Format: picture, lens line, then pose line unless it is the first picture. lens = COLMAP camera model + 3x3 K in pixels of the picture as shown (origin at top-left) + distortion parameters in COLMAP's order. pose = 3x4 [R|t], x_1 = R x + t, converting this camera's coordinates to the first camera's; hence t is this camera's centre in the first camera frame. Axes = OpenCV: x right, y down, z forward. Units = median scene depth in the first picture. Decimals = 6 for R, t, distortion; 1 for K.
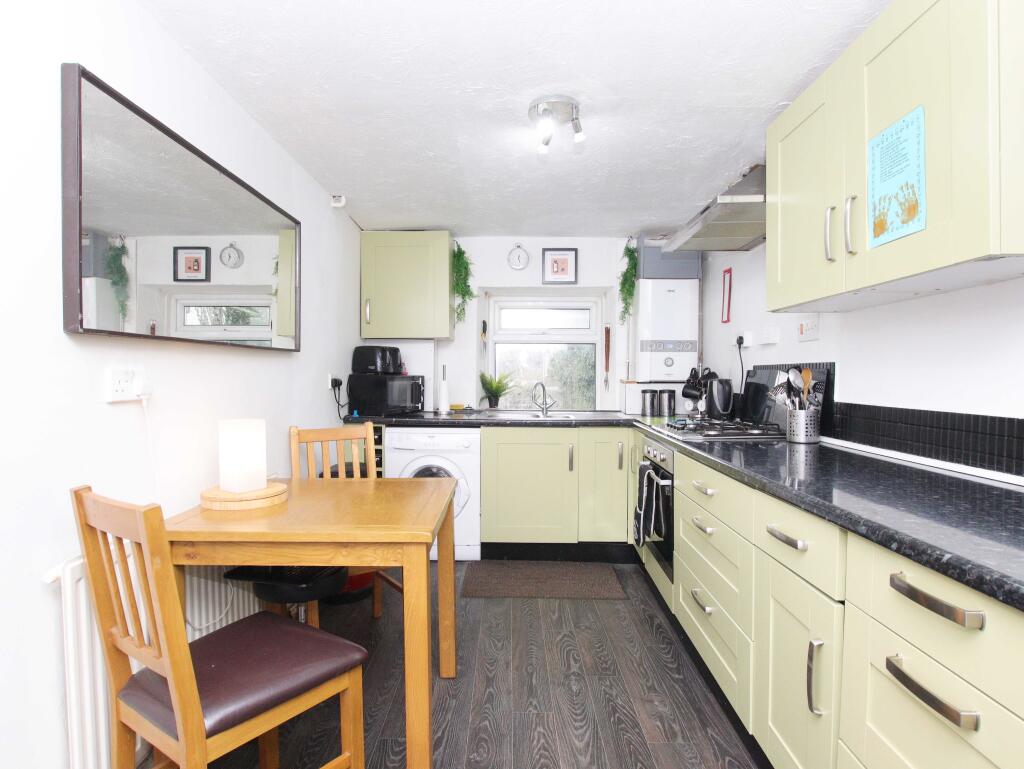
lens RADIAL K [[539.3, 0, 508.6], [0, 539.3, 391.8], [0, 0, 1]] dist [-0.029191, 0.004317]
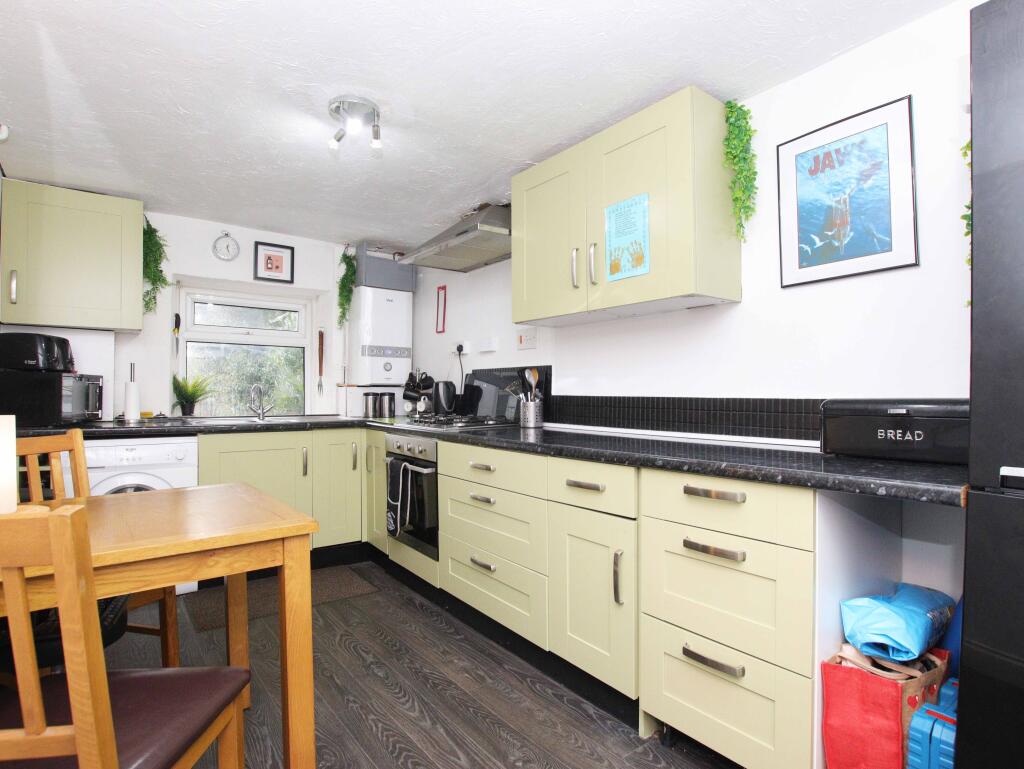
lens RADIAL K [[539.3, 0, 508.8], [0, 539.3, 391.2], [0, 0, 1]] dist [-0.029191, 0.004317]
pose [[0.780322, 0.000479, 0.625377, -0.264077], [0.018724, 0.999533, -0.024129, 0.034036], [-0.625097, 0.030539, 0.779949, 0.025338]]
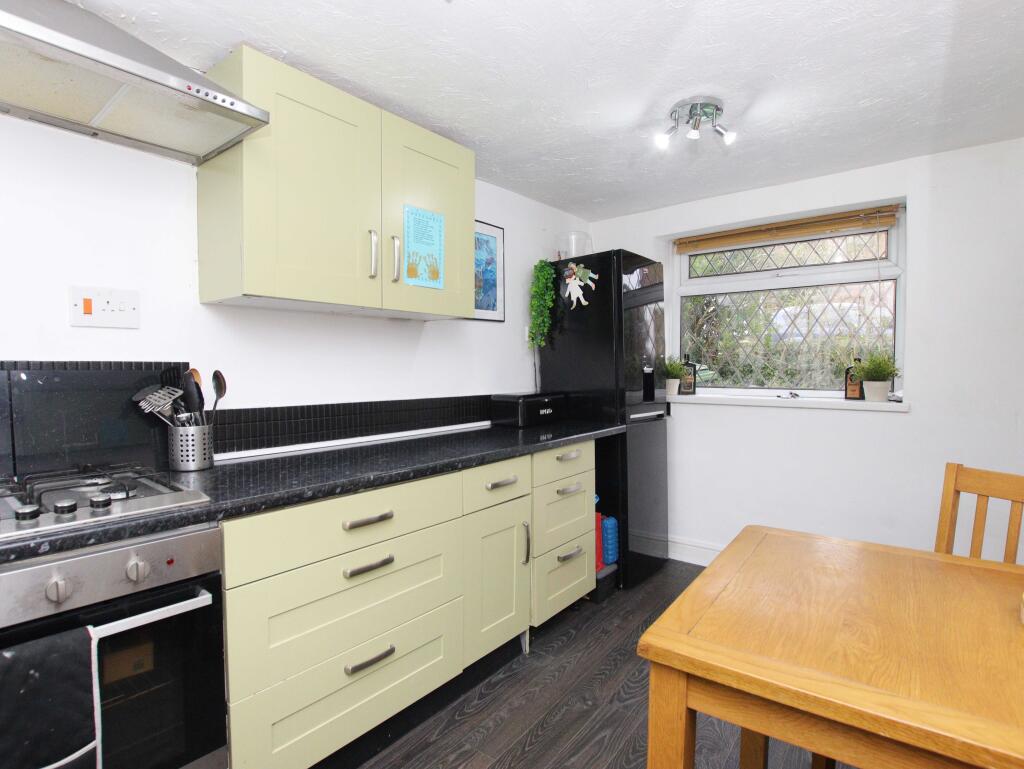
lens RADIAL K [[539.3, 0, 509.6], [0, 539.3, 382.9], [0, 0, 1]] dist [-0.029191, 0.004317]
pose [[-0.806842, -0.021628, 0.590372, -0.217419], [0.014874, 0.998269, 0.056899, -0.053710], [-0.590581, 0.054690, -0.805123, 1.191900]]
